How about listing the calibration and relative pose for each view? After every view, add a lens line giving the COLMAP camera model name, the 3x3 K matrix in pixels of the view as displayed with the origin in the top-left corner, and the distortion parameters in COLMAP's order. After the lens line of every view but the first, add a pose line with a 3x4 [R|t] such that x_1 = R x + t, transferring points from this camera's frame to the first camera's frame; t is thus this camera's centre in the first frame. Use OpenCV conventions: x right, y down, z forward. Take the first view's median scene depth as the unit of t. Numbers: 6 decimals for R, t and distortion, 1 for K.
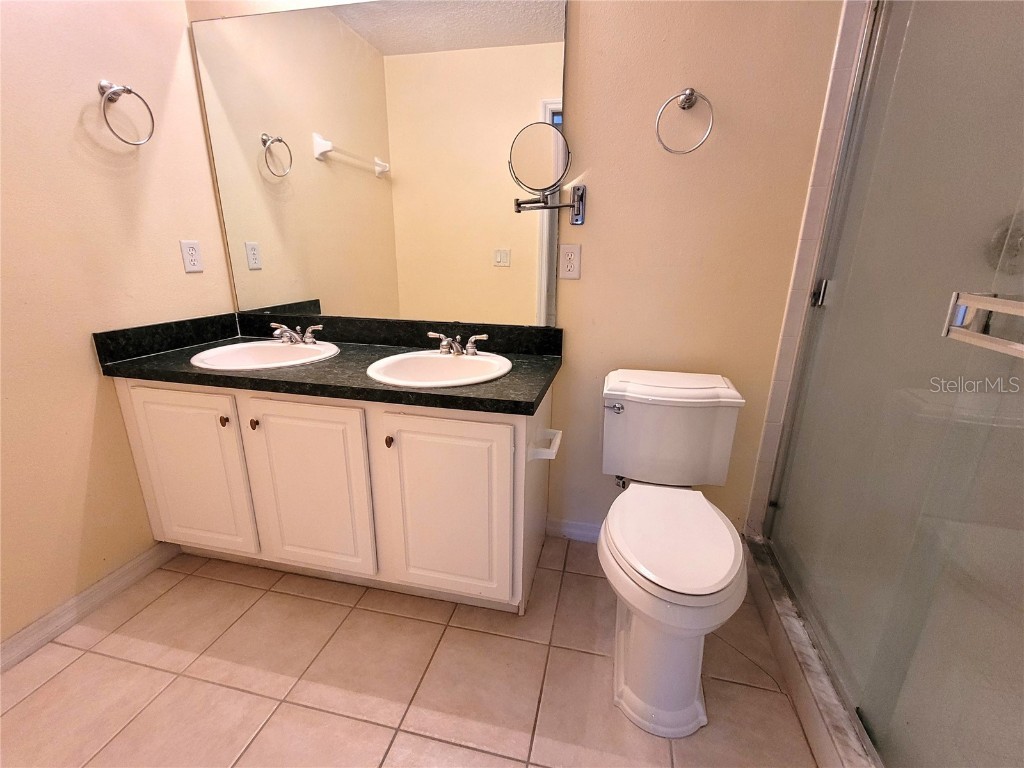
lens RADIAL K [[435.5, 0, 516.7], [0, 435.5, 382.2], [0, 0, 1]] dist [0.000710, 0.000092]
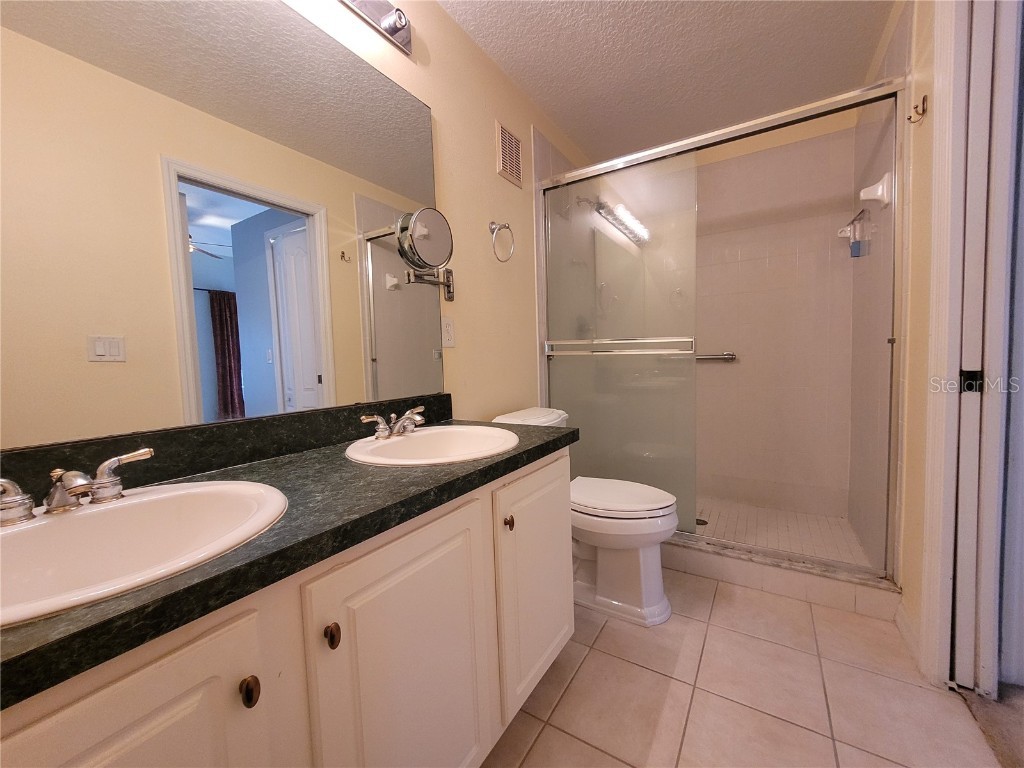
lens RADIAL K [[406.3, 0, 512.0], [0, 406.3, 384.0], [0, 0, 1]] dist [-0.001029, -0.000241]
pose [[0.335640, -0.084210, 0.938219, -0.778730], [0.303119, 0.952677, -0.022931, -0.074191], [-0.891888, 0.292089, 0.345282, 0.518892]]
